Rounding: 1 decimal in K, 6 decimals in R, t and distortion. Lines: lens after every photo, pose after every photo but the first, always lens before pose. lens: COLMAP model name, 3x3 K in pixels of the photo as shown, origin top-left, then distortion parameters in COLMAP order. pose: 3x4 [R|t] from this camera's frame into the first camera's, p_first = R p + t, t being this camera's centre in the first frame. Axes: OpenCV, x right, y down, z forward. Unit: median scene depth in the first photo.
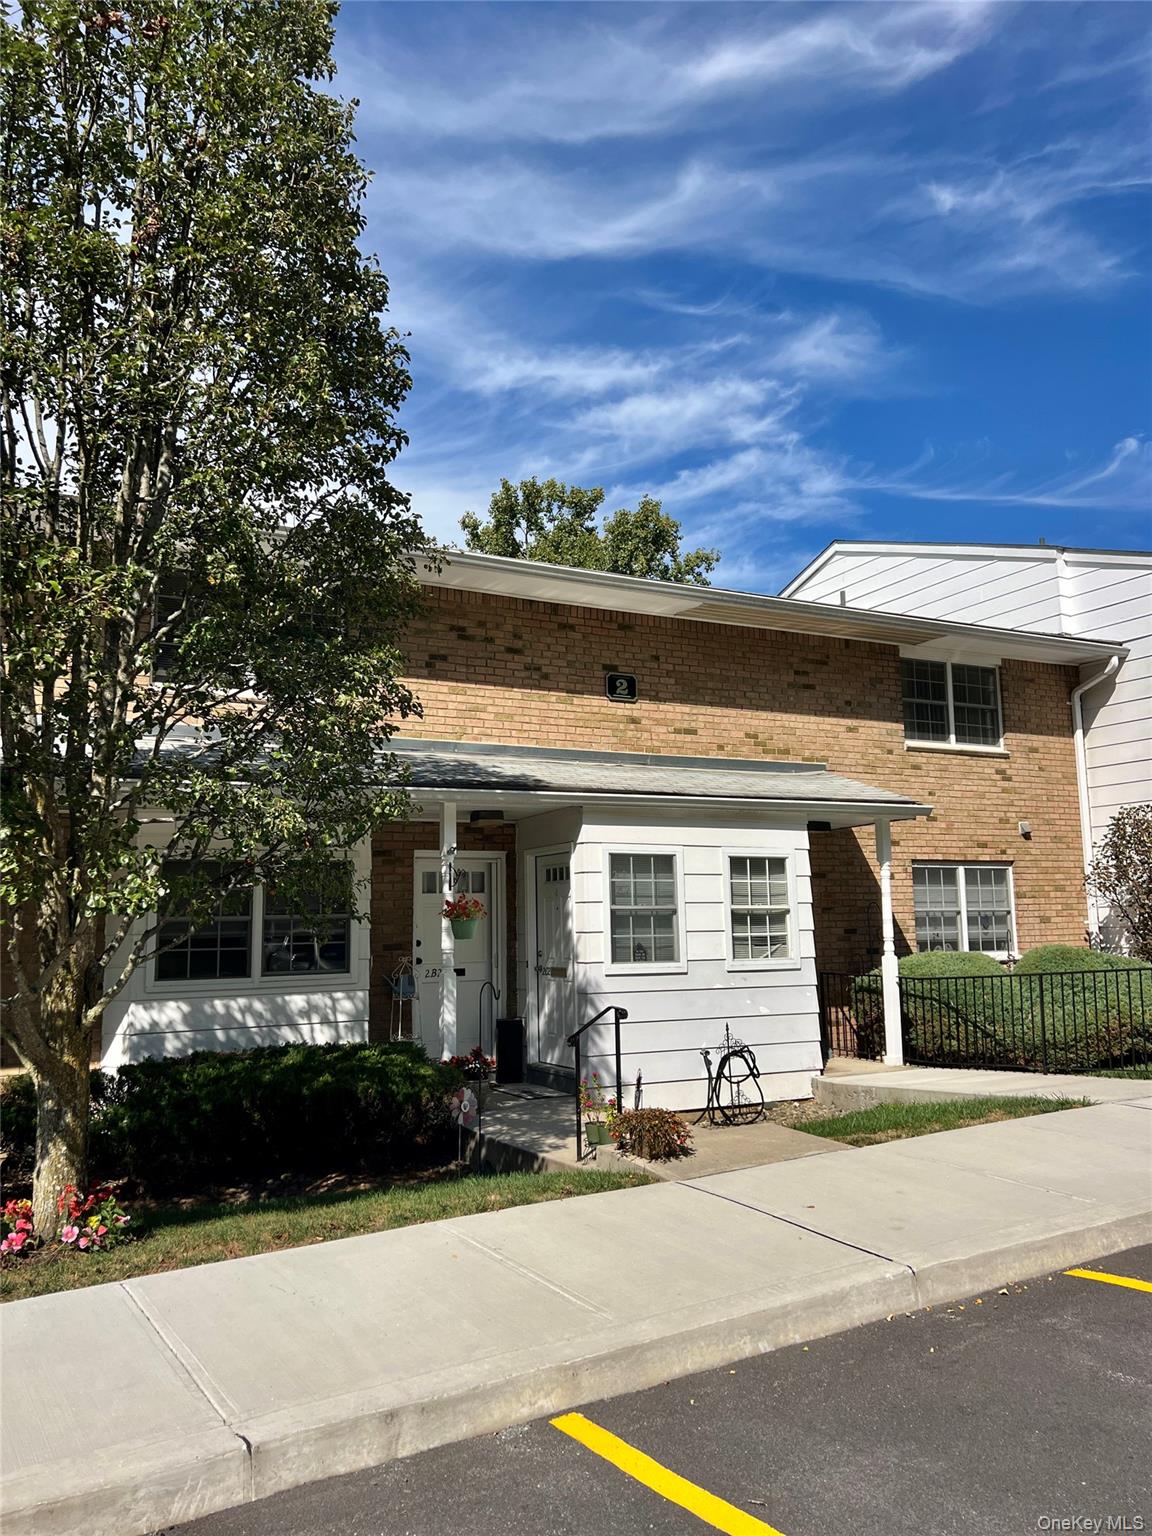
lens RADIAL K [[1171.0, 0, 576.0], [0, 1171.0, 768.0], [0, 0, 1]] dist [0.168427, -0.386948]
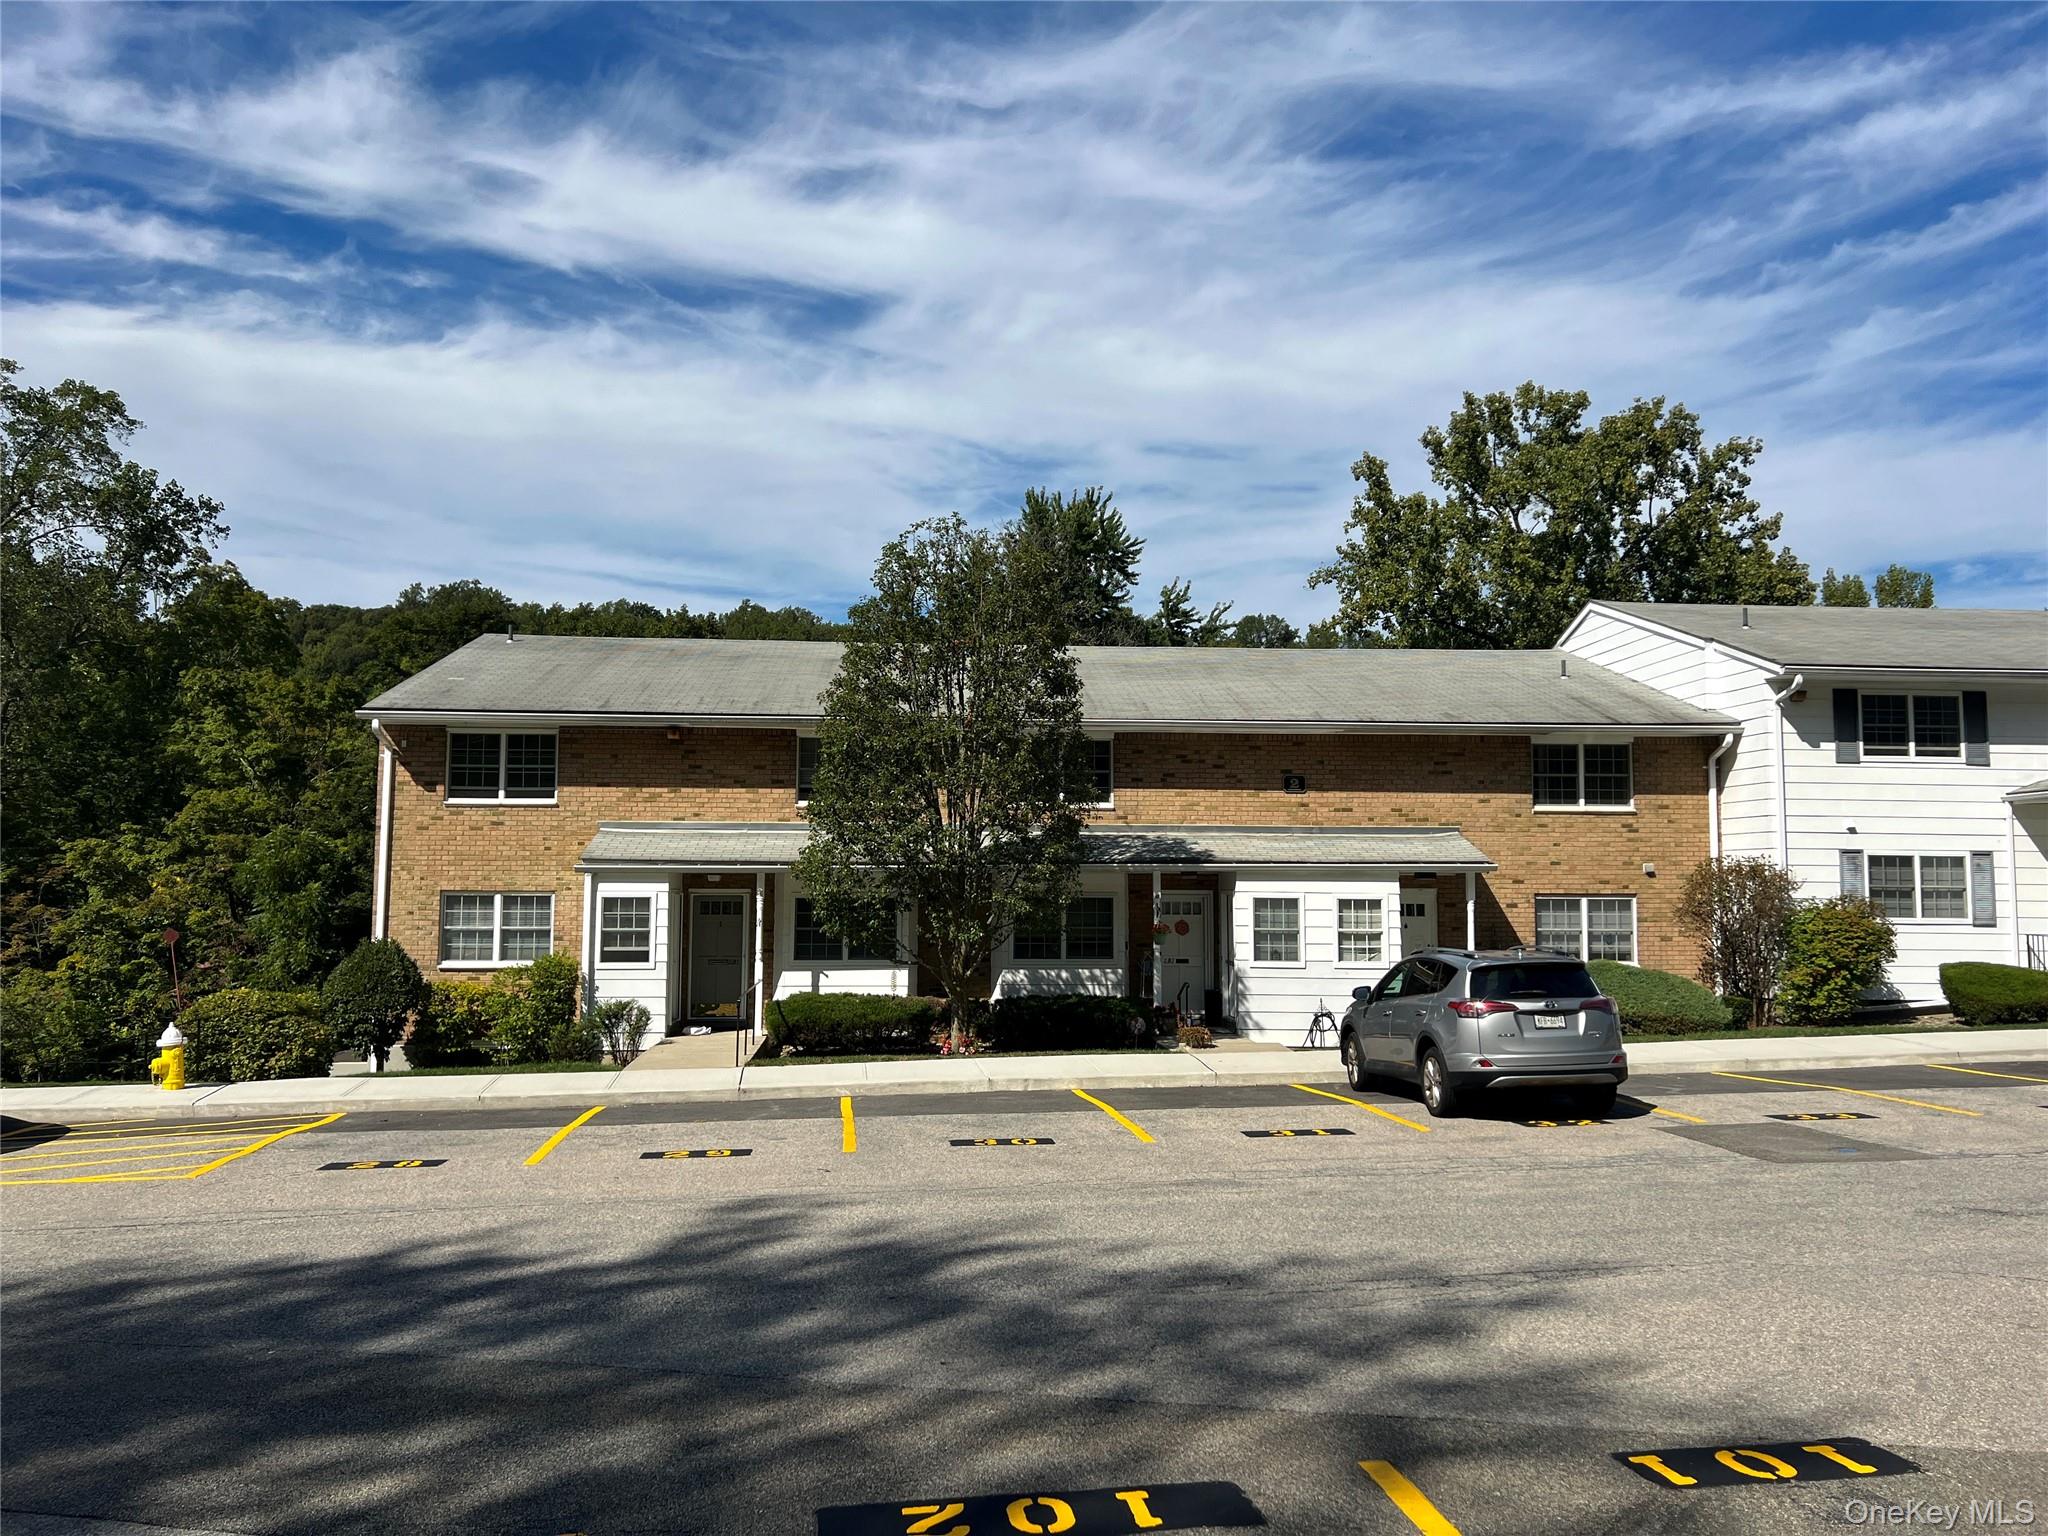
lens RADIAL K [[1561.4, 0, 1024.0], [0, 1561.4, 768.0], [0, 0, 1]] dist [0.168427, -0.386948]
pose [[0.913069, -0.008185, -0.407724, 0.535886], [0.034071, 0.997834, 0.056268, -0.209752], [0.406380, -0.065268, 0.911370, -0.994359]]
